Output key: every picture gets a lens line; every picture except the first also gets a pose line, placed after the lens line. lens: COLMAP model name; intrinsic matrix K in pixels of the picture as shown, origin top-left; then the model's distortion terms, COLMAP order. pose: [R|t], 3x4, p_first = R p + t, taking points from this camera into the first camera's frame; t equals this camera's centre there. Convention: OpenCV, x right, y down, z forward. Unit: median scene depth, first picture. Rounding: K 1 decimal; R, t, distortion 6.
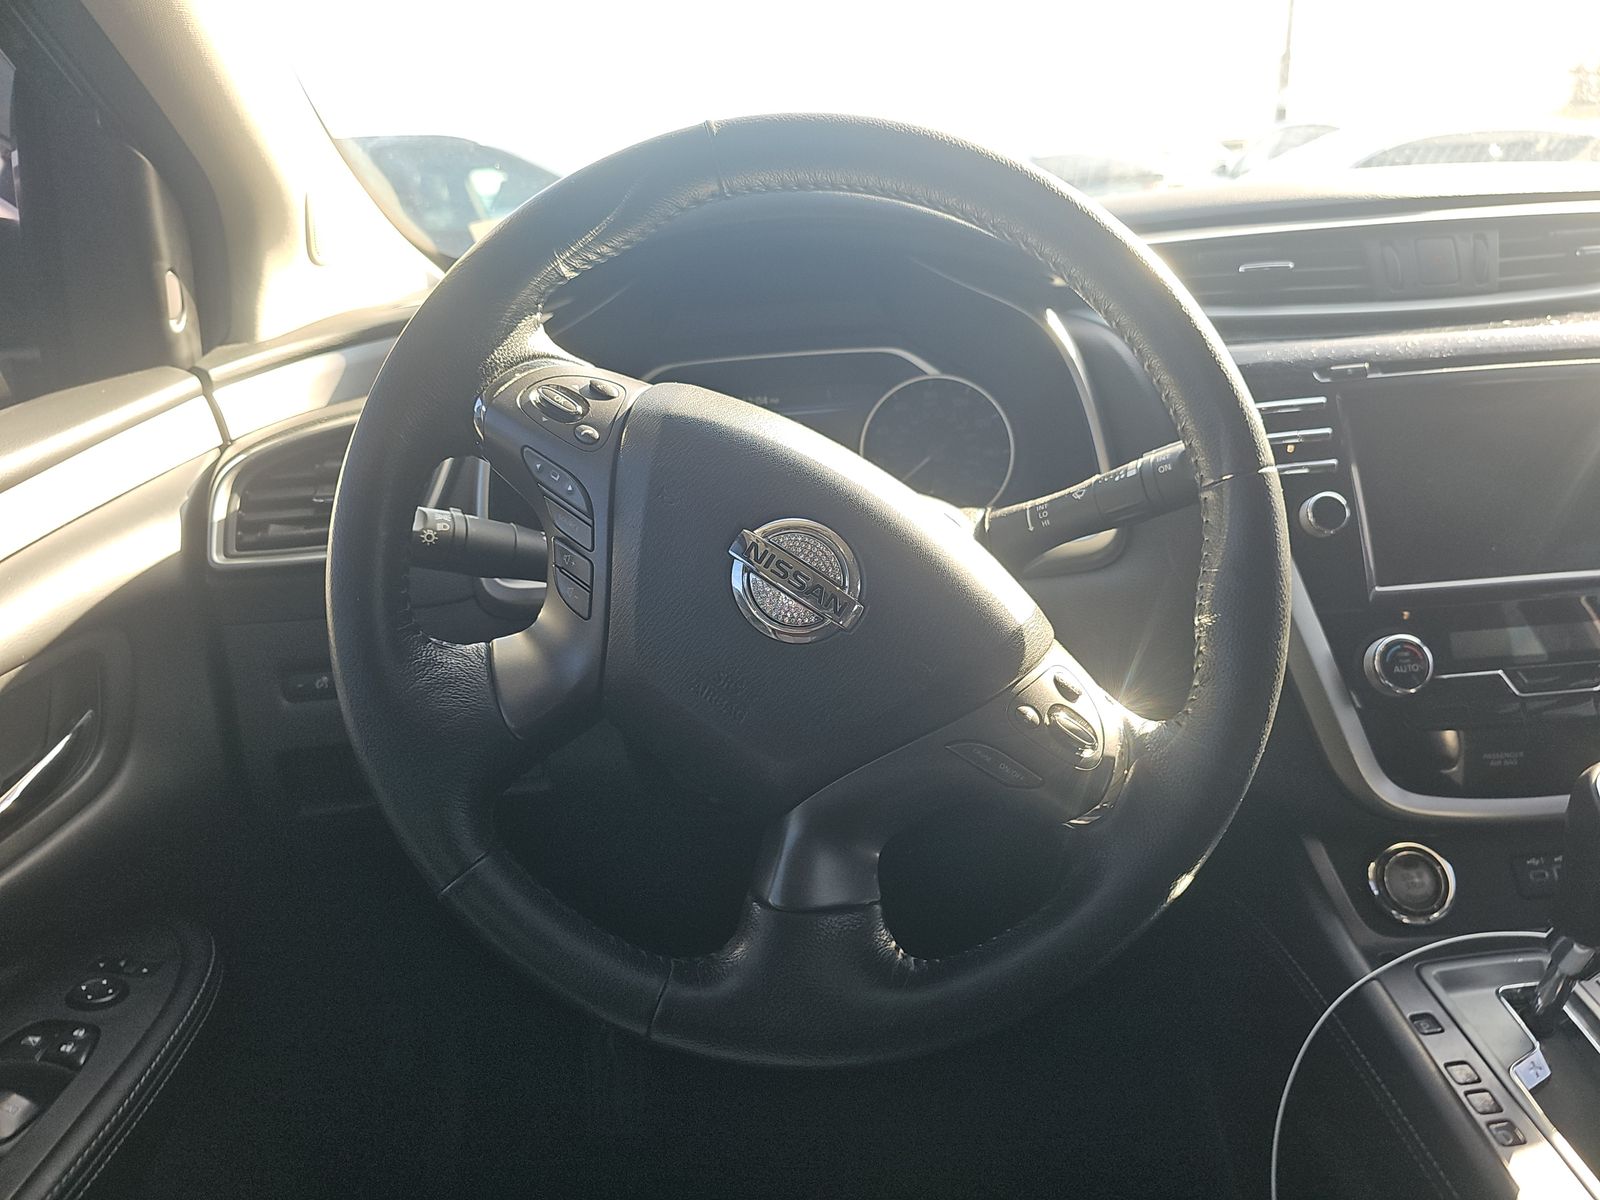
lens RADIAL K [[1056.0, 0, 800.0], [0, 1056.0, 600.0], [0, 0, 1]] dist [0.043635, -0.043654]
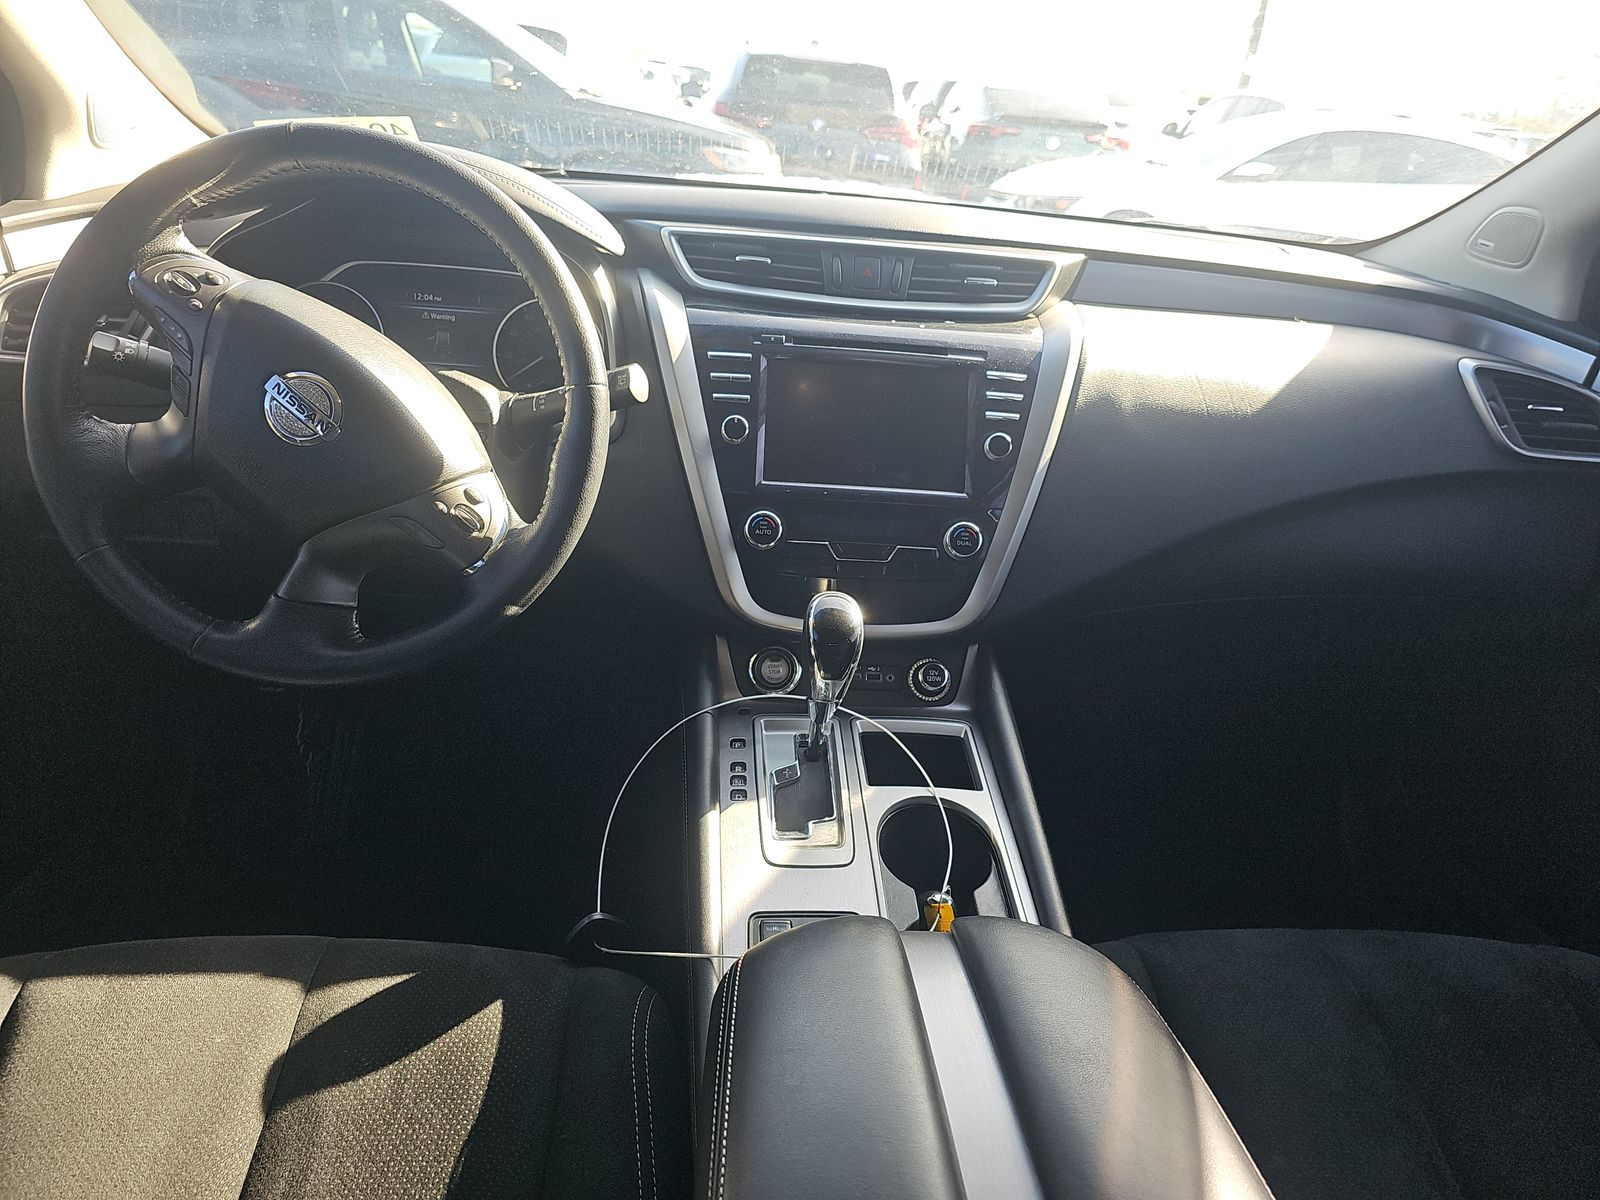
lens RADIAL K [[1056.0, 0, 800.0], [0, 1056.0, 600.0], [0, 0, 1]] dist [0.043635, -0.043654]
pose [[0.989131, 0.126328, 0.075244, 0.649652], [-0.132548, 0.987579, 0.084371, 0.032428], [-0.063651, -0.093427, 0.993589, -0.741769]]
